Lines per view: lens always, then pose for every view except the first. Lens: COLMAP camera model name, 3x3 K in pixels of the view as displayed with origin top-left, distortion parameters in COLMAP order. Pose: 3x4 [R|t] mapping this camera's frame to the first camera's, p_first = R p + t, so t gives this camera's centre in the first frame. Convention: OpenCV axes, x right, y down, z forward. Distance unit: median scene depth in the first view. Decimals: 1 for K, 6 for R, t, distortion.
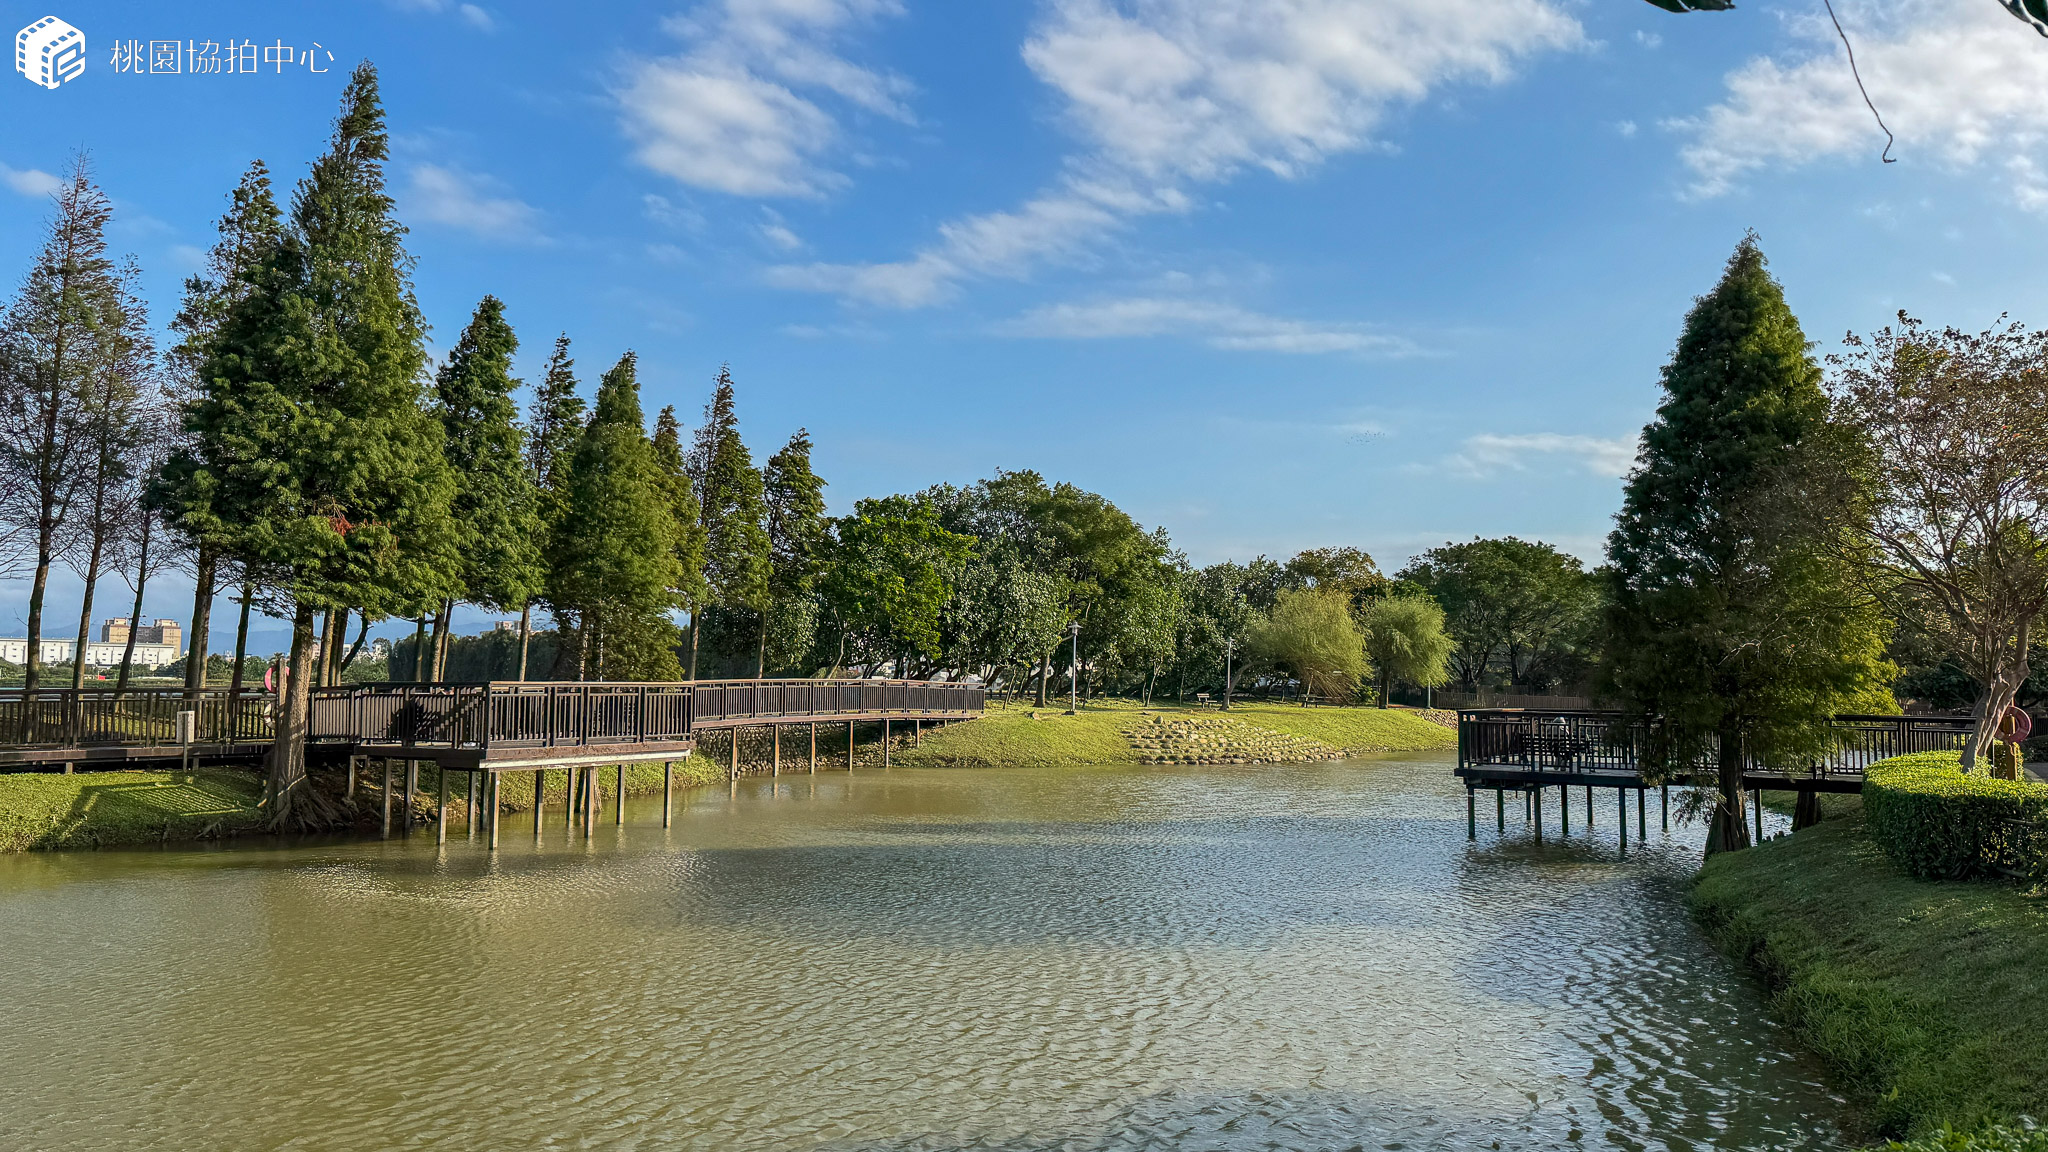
lens RADIAL K [[1398.7, 0, 1018.7], [0, 1398.7, 588.9], [0, 0, 1]] dist [0.117951, -0.196007]
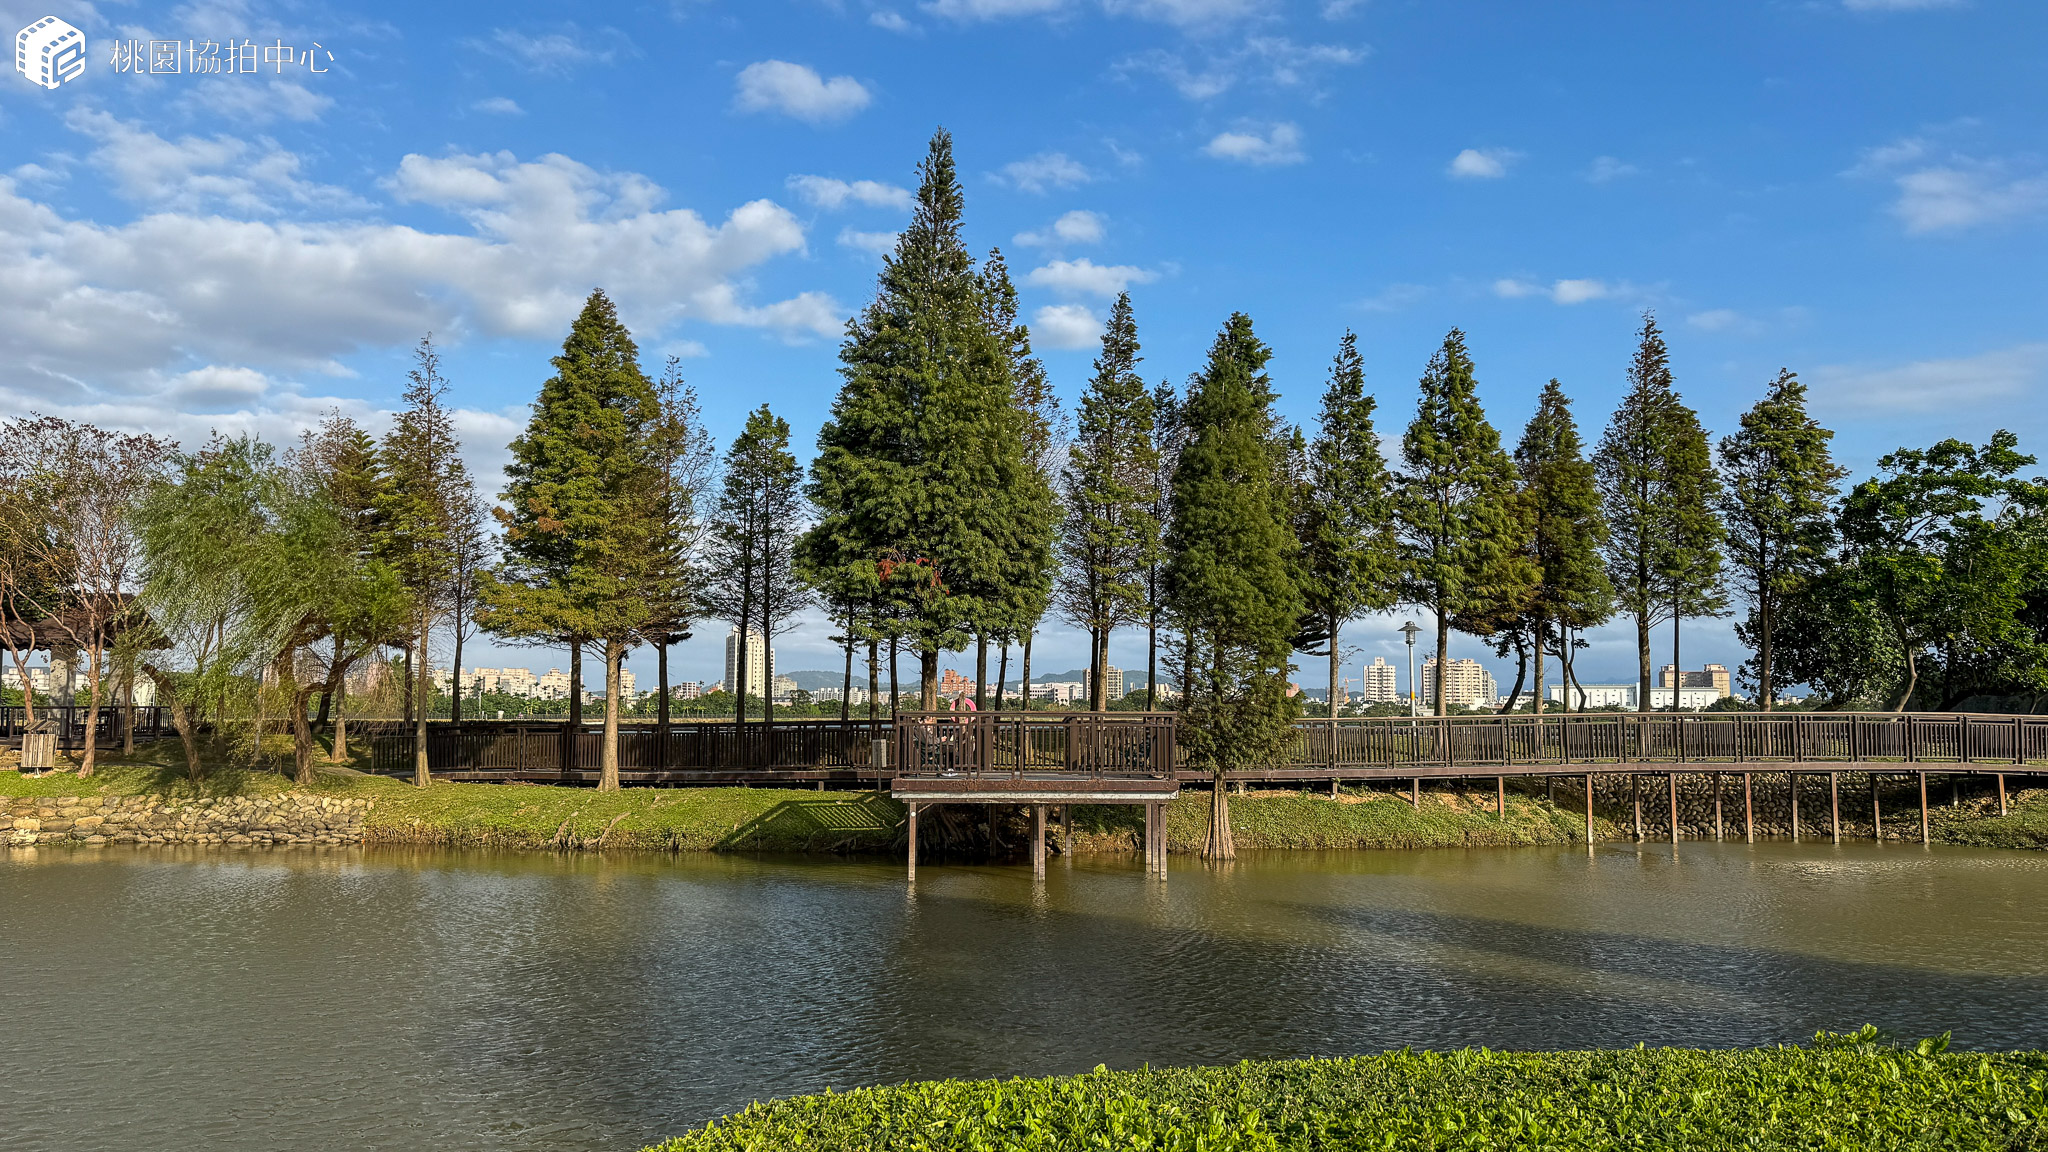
lens RADIAL K [[1365.7, 0, 1024.0], [0, 1365.7, 576.0], [0, 0, 1]] dist [0.063833, -0.000609]
pose [[0.546967, -0.092110, -0.832071, 0.262549], [0.058366, 0.995706, -0.071857, 0.026272], [0.835117, -0.009261, 0.549995, 0.314017]]
